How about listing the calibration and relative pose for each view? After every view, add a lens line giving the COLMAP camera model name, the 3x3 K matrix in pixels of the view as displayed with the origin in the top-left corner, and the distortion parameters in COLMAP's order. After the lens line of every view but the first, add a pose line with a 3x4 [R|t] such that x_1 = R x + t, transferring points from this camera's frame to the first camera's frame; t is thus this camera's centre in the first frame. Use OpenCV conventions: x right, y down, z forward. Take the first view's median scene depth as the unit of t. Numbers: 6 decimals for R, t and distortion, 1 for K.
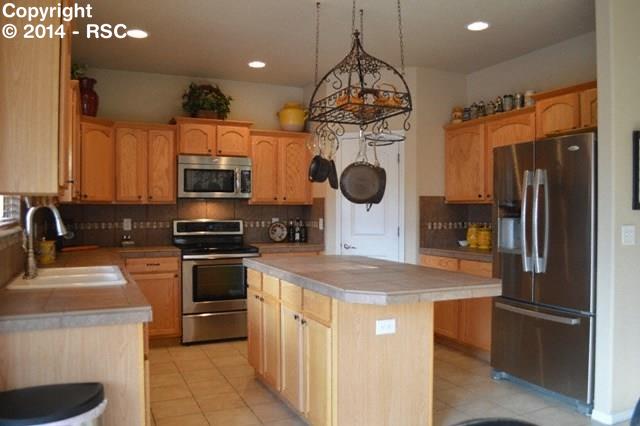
lens RADIAL K [[524.2, 0, 320.0], [0, 524.2, 213.0], [0, 0, 1]] dist [-0.007598, -0.001620]
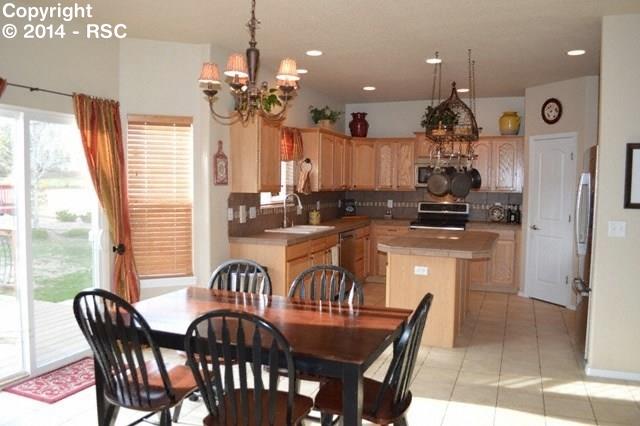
lens RADIAL K [[524.2, 0, 320.0], [0, 524.2, 213.0], [0, 0, 1]] dist [-0.007598, -0.001620]
pose [[0.705749, 0.047774, -0.706849, 0.574040], [-0.015781, 0.998536, 0.051732, -0.027184], [0.708286, -0.025355, 0.705470, -0.224330]]
